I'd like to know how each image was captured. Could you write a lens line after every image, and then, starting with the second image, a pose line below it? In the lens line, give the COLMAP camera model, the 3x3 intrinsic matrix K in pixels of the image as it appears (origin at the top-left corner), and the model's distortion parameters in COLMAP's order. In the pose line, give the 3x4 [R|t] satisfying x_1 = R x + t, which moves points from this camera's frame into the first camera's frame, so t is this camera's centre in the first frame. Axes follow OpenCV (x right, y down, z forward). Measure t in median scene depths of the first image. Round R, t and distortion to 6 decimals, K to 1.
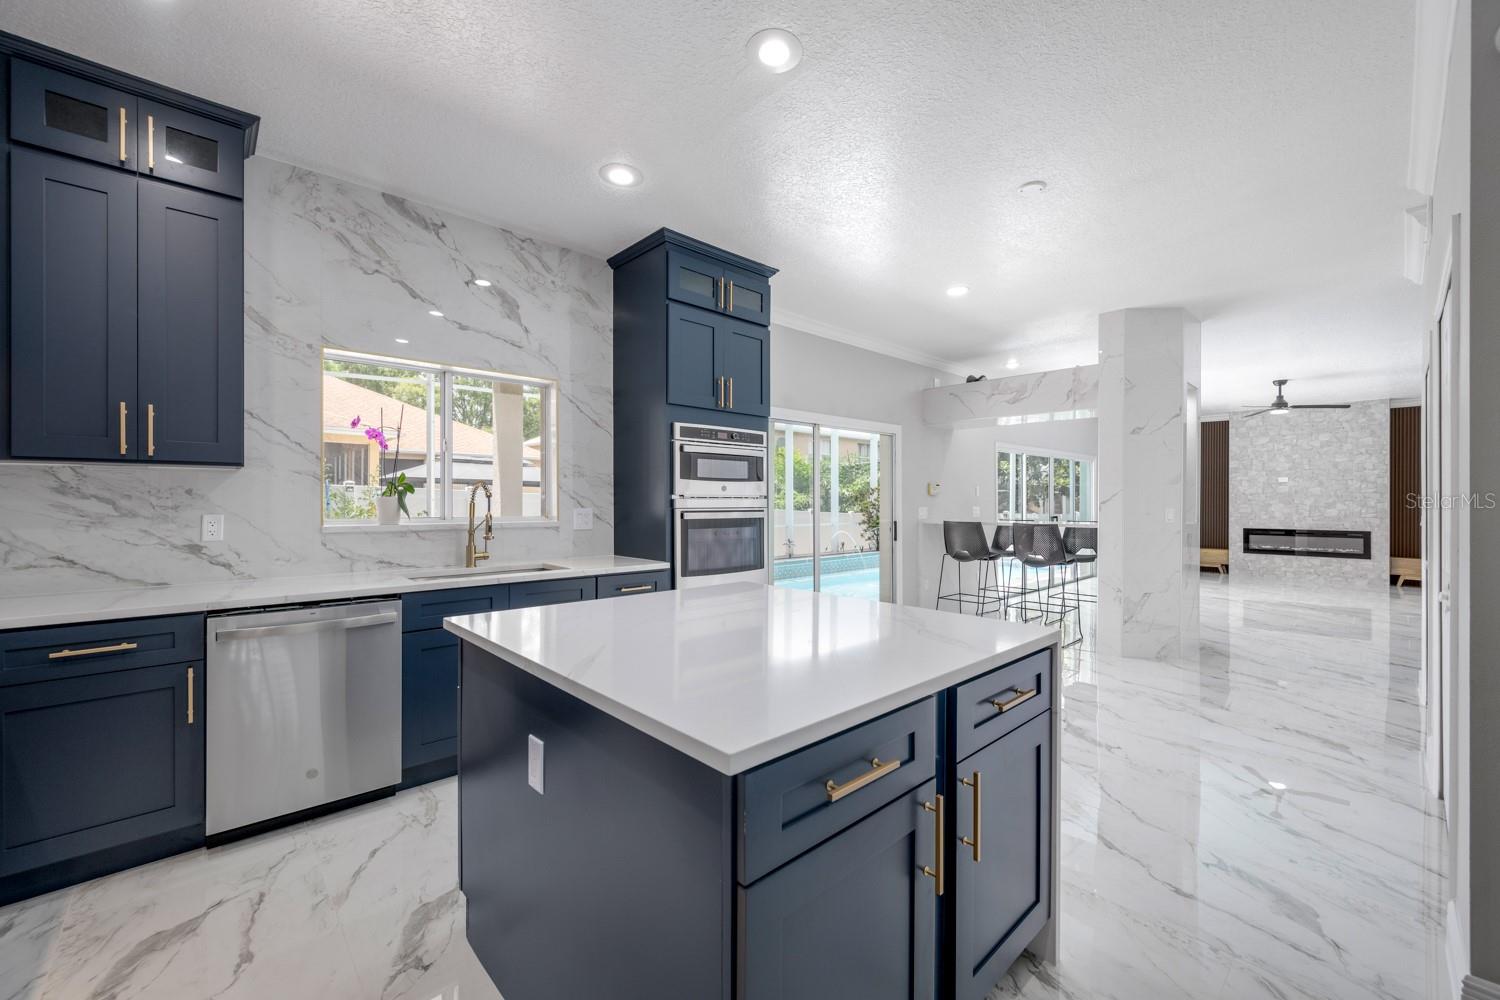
lens RADIAL K [[607.5, 0, 754.9], [0, 607.5, 499.5], [0, 0, 1]] dist [0.002788, 0.000184]
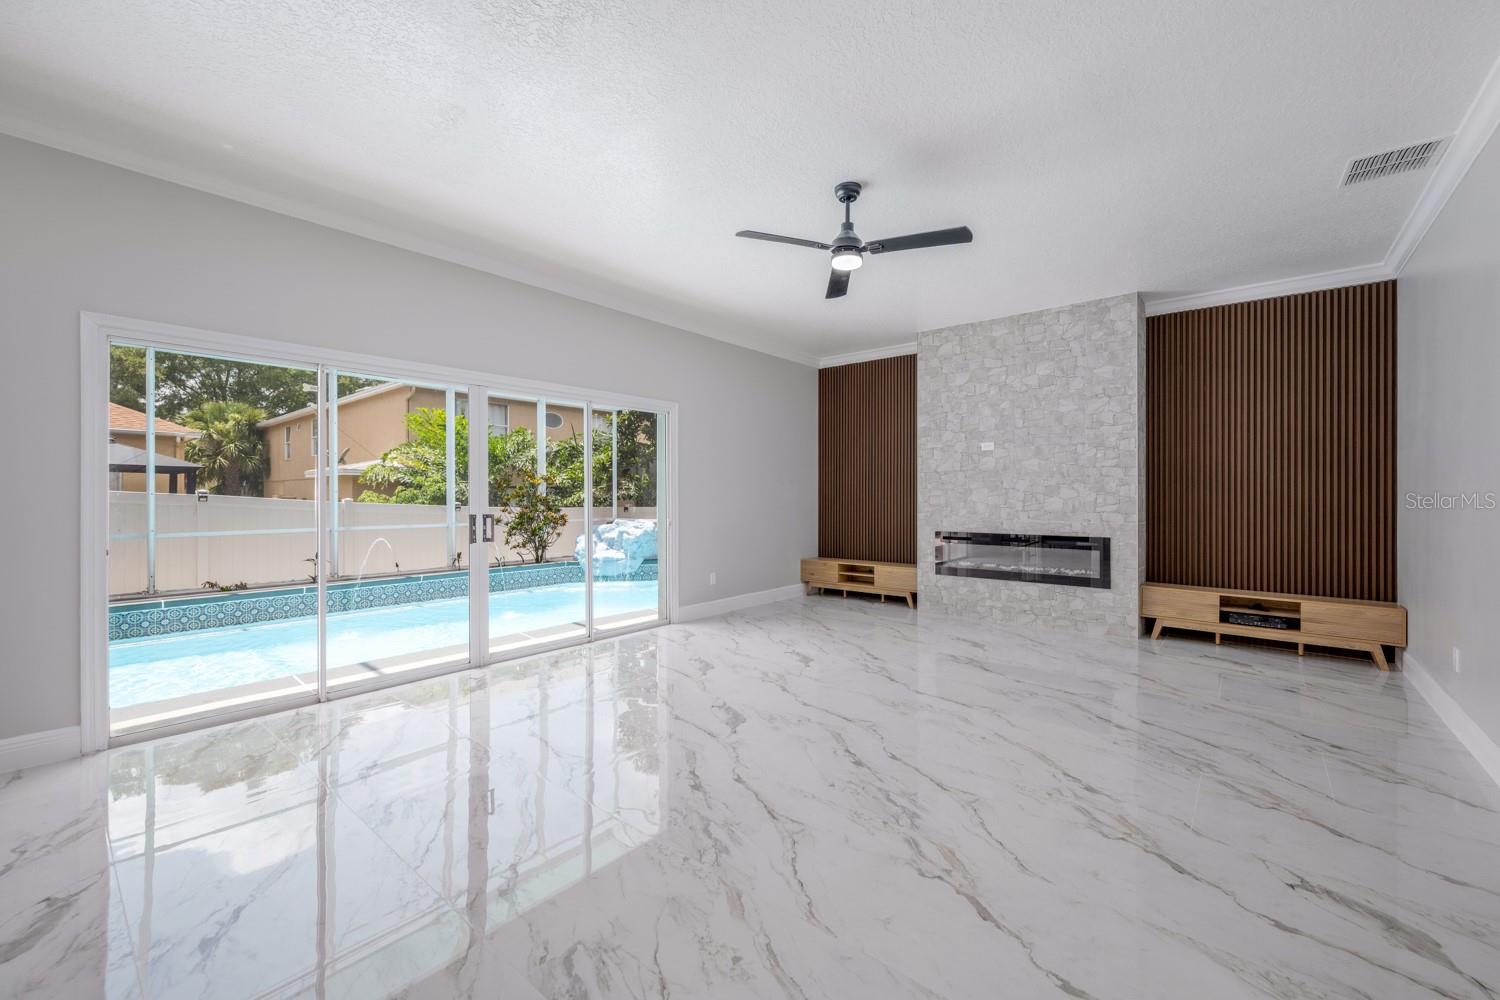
lens RADIAL K [[607.5, 0, 760.4], [0, 607.5, 494.7], [0, 0, 1]] dist [0.002788, 0.000184]
pose [[0.992494, -0.001900, 0.122282, 0.584368], [0.002093, 0.999997, -0.001447, 0.012943], [-0.122279, 0.001692, 0.992494, 0.459193]]
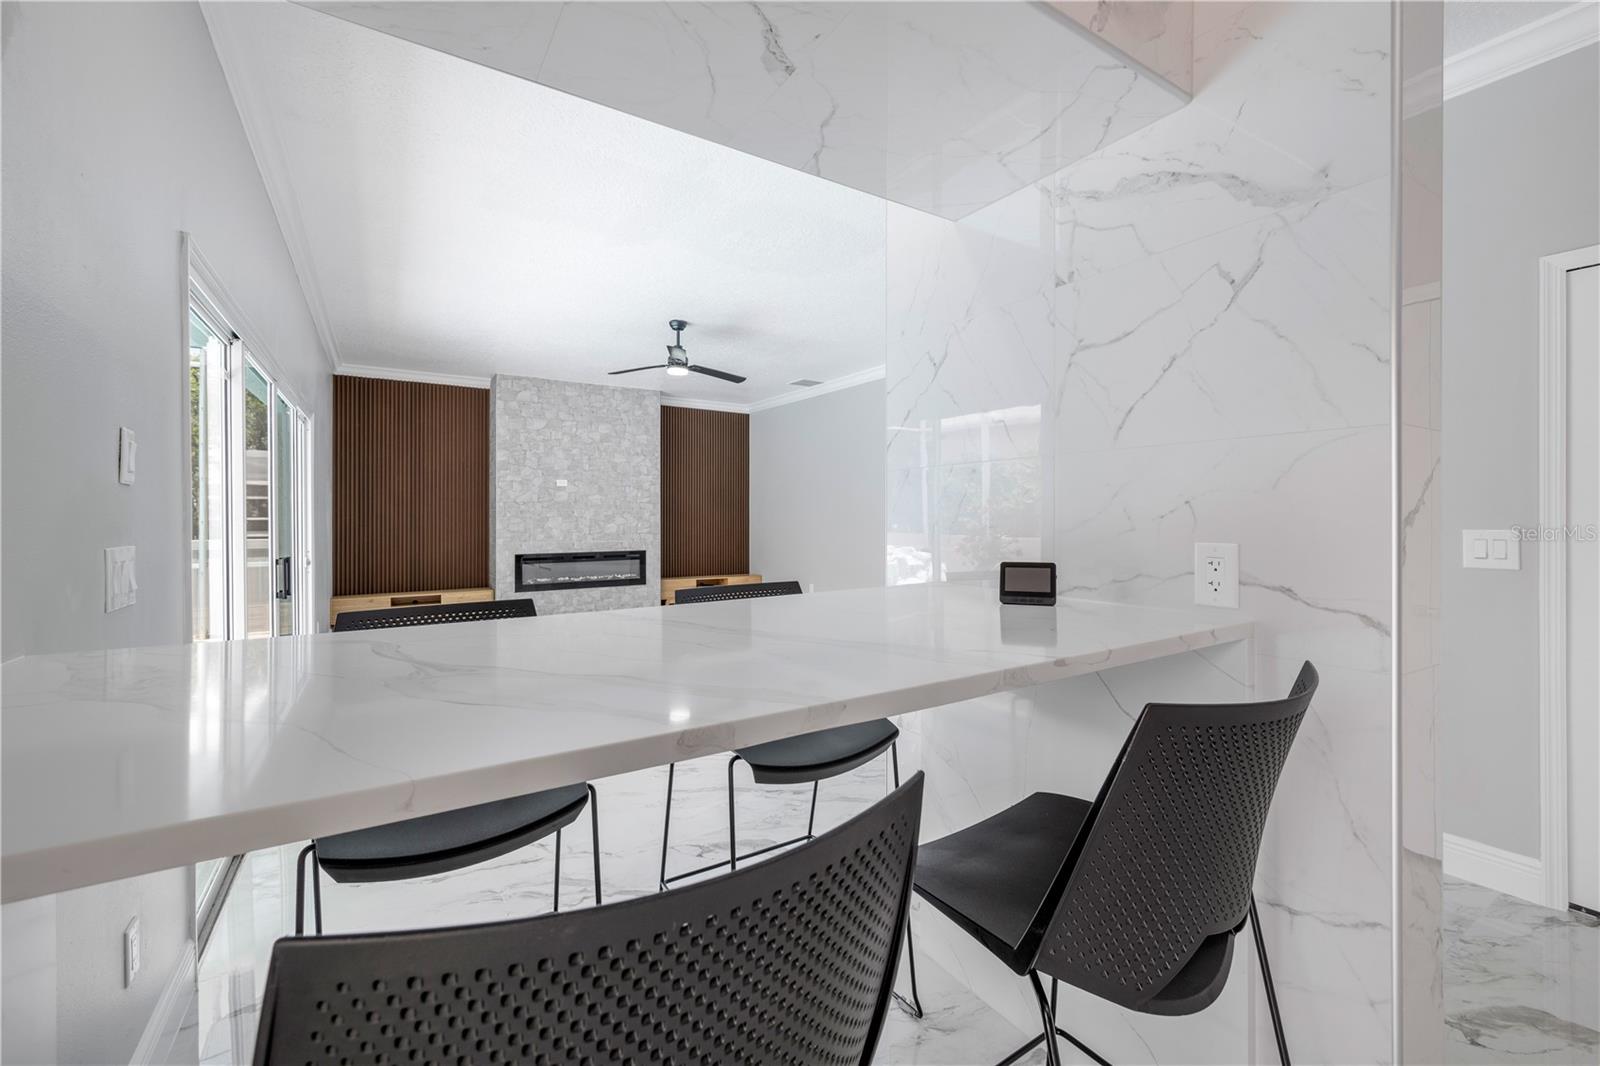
lens RADIAL K [[648.0, 0, 793.2], [0, 648.0, 511.9], [0, 0, 1]] dist [0.002788, 0.000184]
pose [[0.192392, -0.001677, 0.981317, 0.180756], [-0.001067, 0.999998, 0.001918, -0.000821], [-0.981318, -0.001416, 0.192390, 0.589614]]
